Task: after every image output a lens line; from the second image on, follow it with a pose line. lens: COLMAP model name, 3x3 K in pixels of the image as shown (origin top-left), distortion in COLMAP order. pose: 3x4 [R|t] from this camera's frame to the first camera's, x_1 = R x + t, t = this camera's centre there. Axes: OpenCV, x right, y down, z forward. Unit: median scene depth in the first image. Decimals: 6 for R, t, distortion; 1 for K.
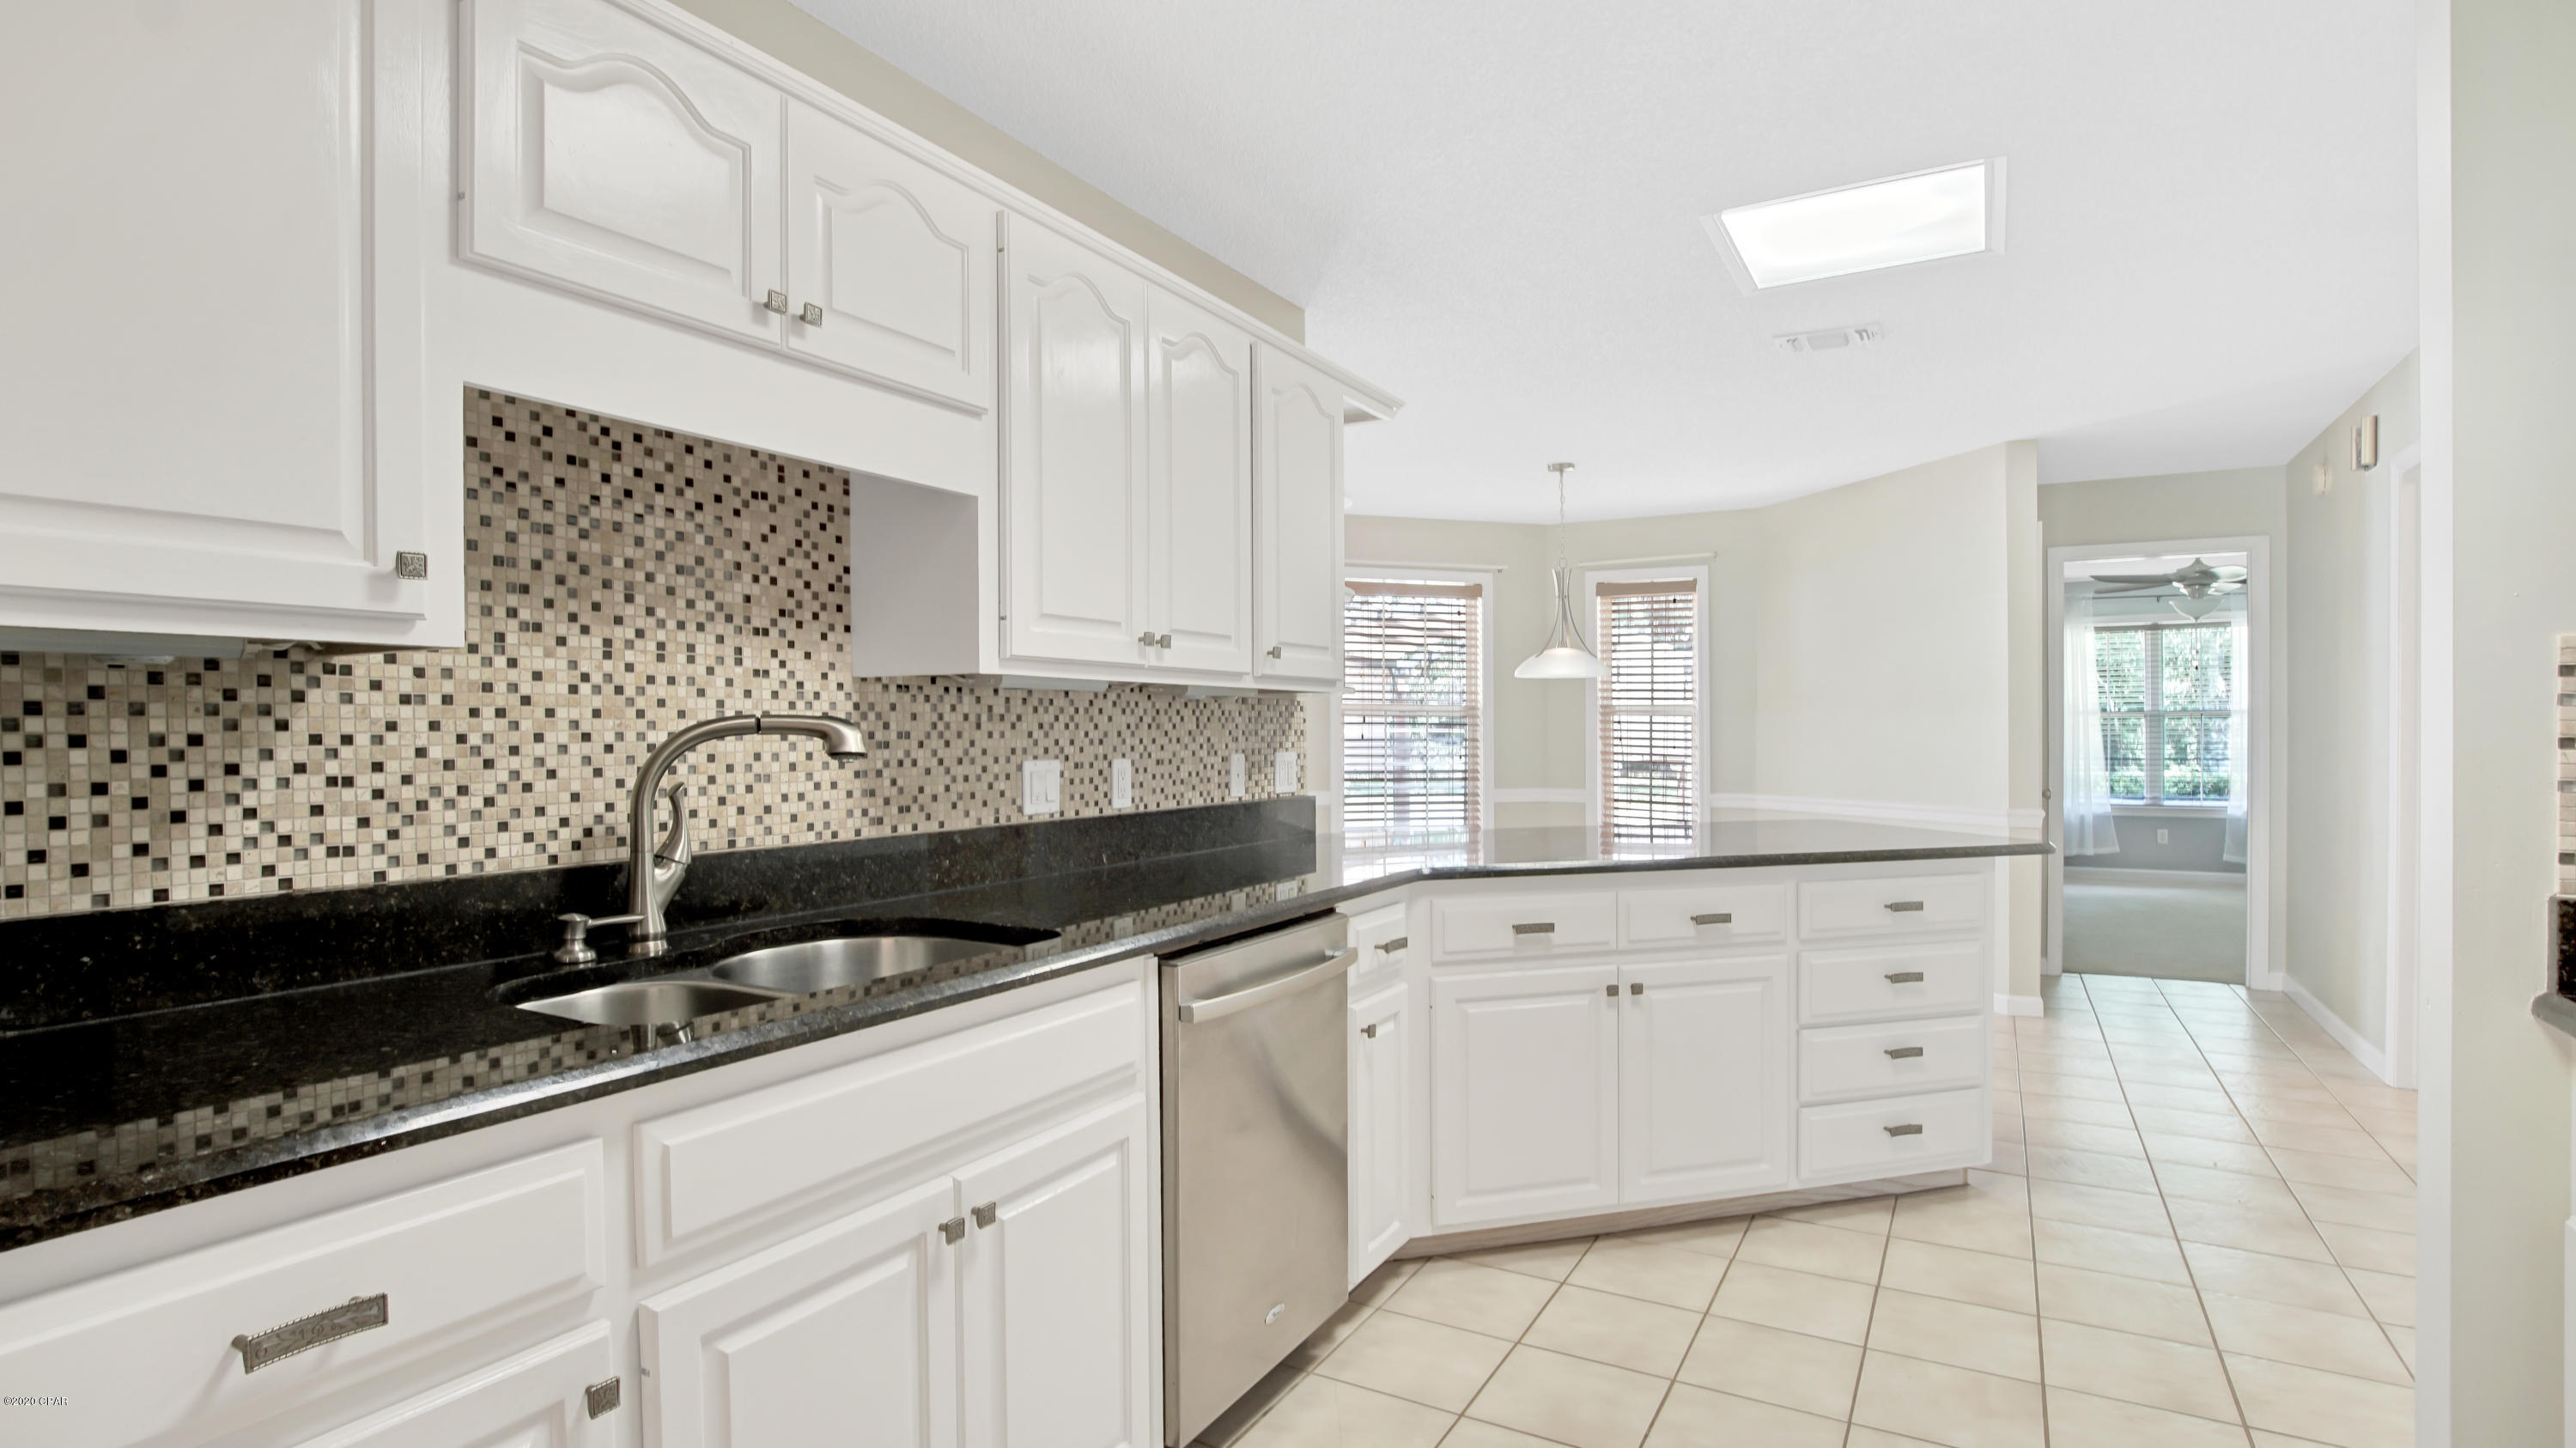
lens RADIAL K [[1260.6, 0, 1277.0], [0, 1260.6, 702.4], [0, 0, 1]] dist [-0.017653, 0.001155]
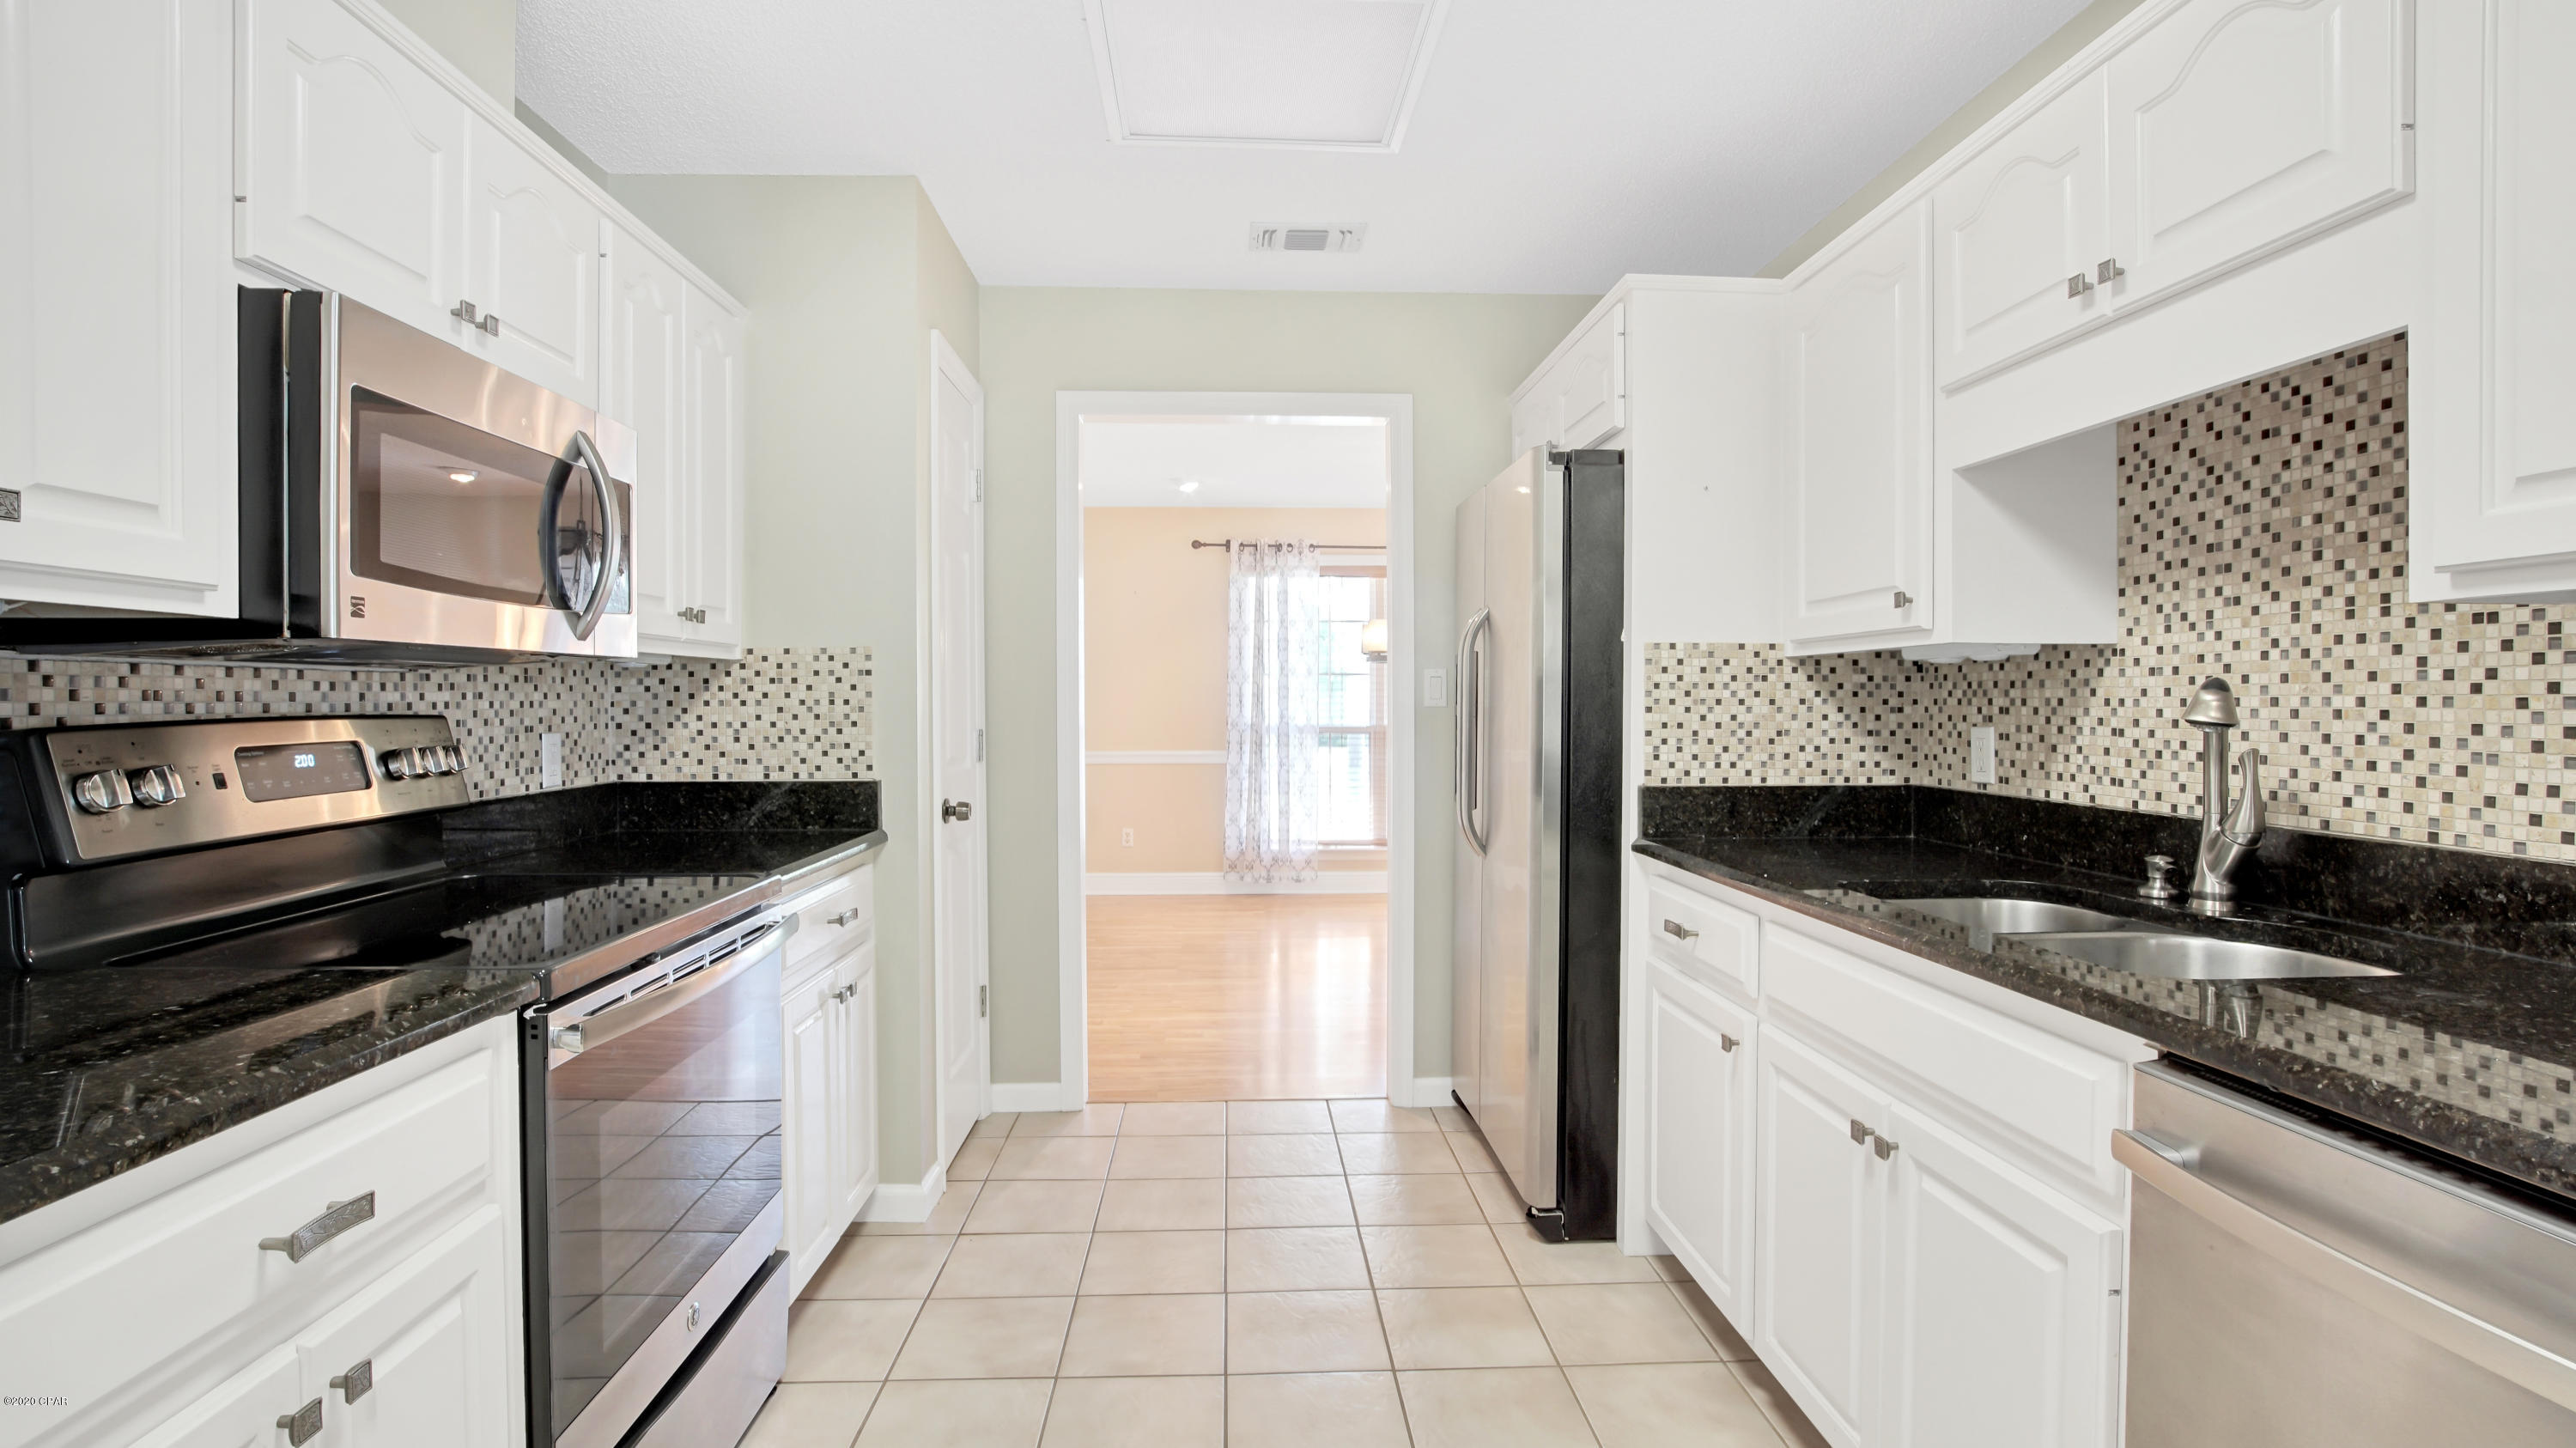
lens RADIAL K [[1235.3, 0, 1250.5], [0, 1235.3, 716.1], [0, 0, 1]] dist [-0.001728, -0.000176]
pose [[-0.850898, 0.001463, -0.525329, 0.589914], [0.004965, 0.999974, -0.005257, 0.035008], [0.525307, -0.007081, -0.850883, 1.224139]]
